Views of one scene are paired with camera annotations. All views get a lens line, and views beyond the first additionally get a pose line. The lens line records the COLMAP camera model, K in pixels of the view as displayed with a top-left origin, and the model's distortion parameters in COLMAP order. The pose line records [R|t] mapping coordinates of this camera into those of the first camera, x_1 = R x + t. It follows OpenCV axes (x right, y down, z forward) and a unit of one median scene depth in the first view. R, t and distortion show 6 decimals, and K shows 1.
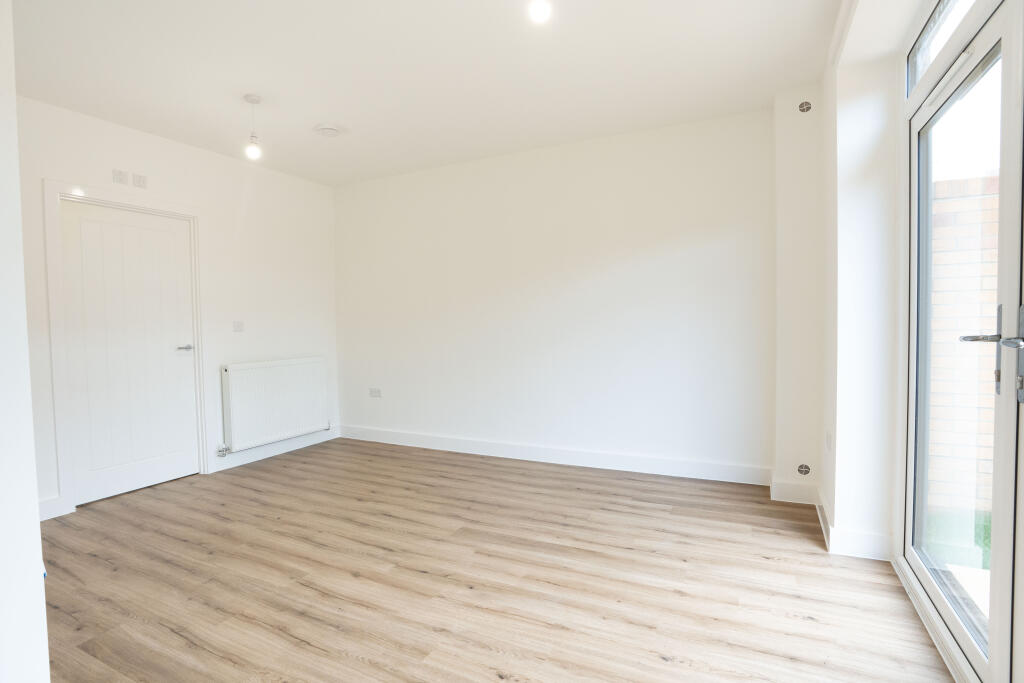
lens RADIAL K [[478.9, 0, 512.0], [0, 478.9, 341.5], [0, 0, 1]] dist [-0.062038, 0.027711]
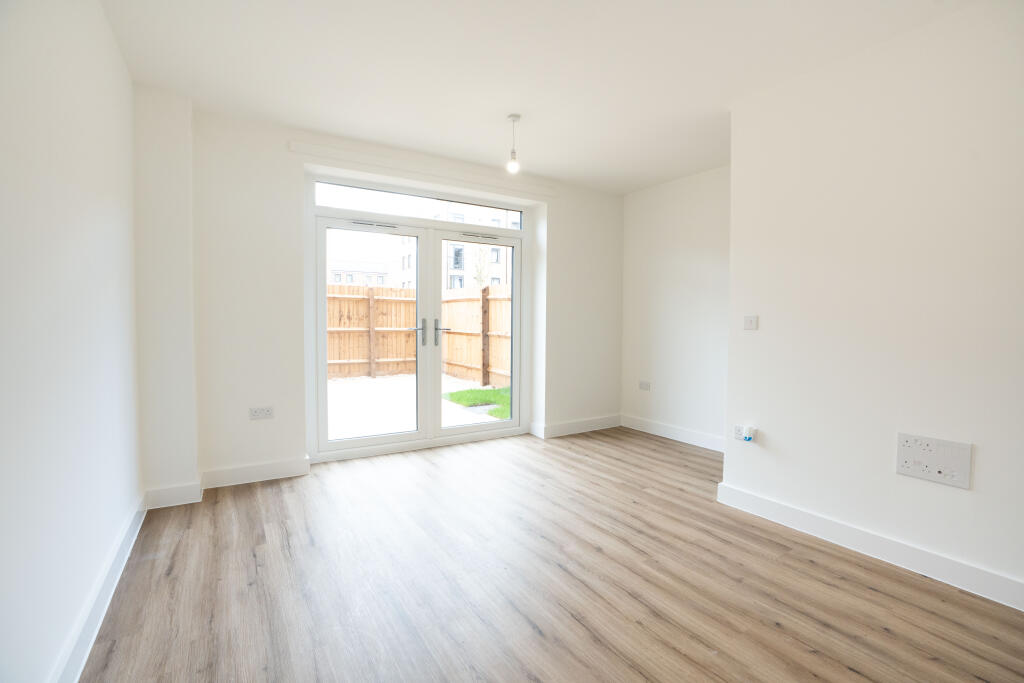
lens RADIAL K [[490.1, 0, 512.0], [0, 490.1, 341.5], [0, 0, 1]] dist [-0.037125, 0.000772]
pose [[-0.849421, -0.008941, 0.527640, -0.724438], [0.028903, 0.997567, 0.063434, -0.066791], [-0.526924, 0.069132, -0.847096, 1.955936]]
